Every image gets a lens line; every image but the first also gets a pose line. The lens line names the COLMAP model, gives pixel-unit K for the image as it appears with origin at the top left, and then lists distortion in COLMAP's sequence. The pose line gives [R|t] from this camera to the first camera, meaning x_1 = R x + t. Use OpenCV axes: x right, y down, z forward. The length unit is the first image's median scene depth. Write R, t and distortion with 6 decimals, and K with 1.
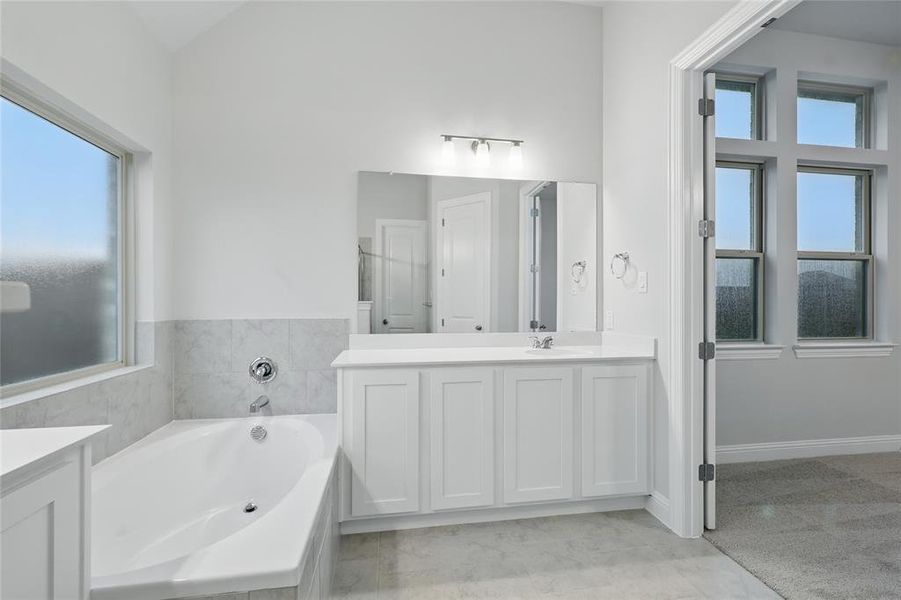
lens RADIAL K [[396.6, 0, 451.0], [0, 396.6, 296.0], [0, 0, 1]] dist [0.001494, -0.000003]
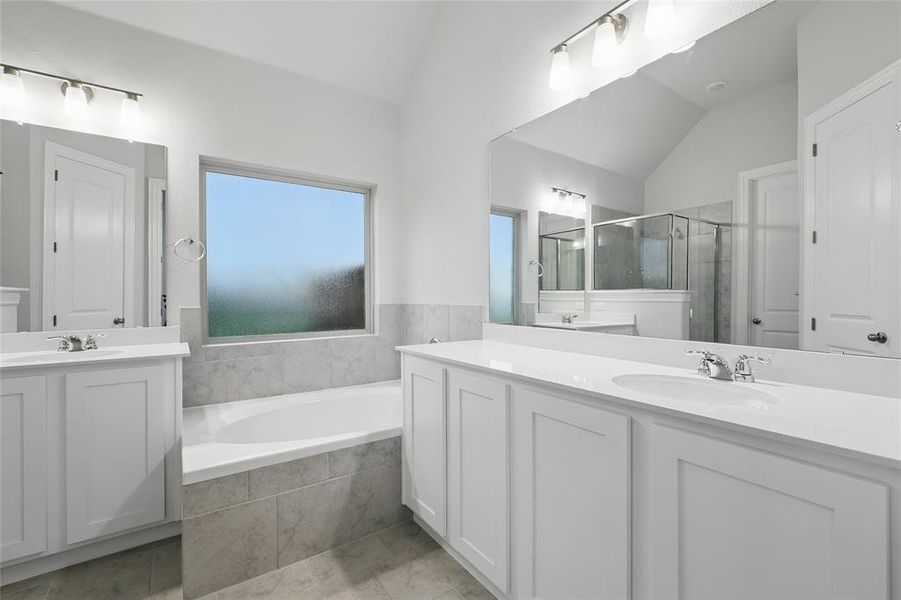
lens RADIAL K [[399.2, 0, 451.1], [0, 399.2, 297.5], [0, 0, 1]] dist [-0.000924, -0.000180]
pose [[0.427333, 0.002731, -0.904090, 0.602887], [0.015433, 0.999828, 0.010314, 0.030027], [0.903963, -0.018360, 0.427217, 0.596753]]
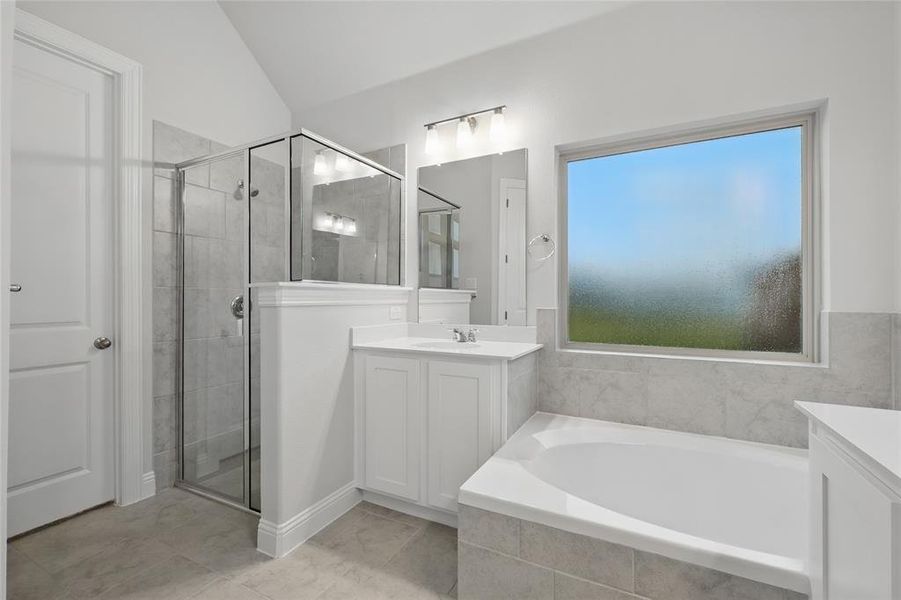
lens RADIAL K [[392.9, 0, 452.6], [0, 392.9, 298.2], [0, 0, 1]] dist [0.002334, 0.000214]
pose [[-0.594591, -0.002136, -0.804026, 0.294983], [0.006144, 0.999955, -0.007200, 0.036499], [0.804005, -0.009221, -0.594551, 0.827015]]
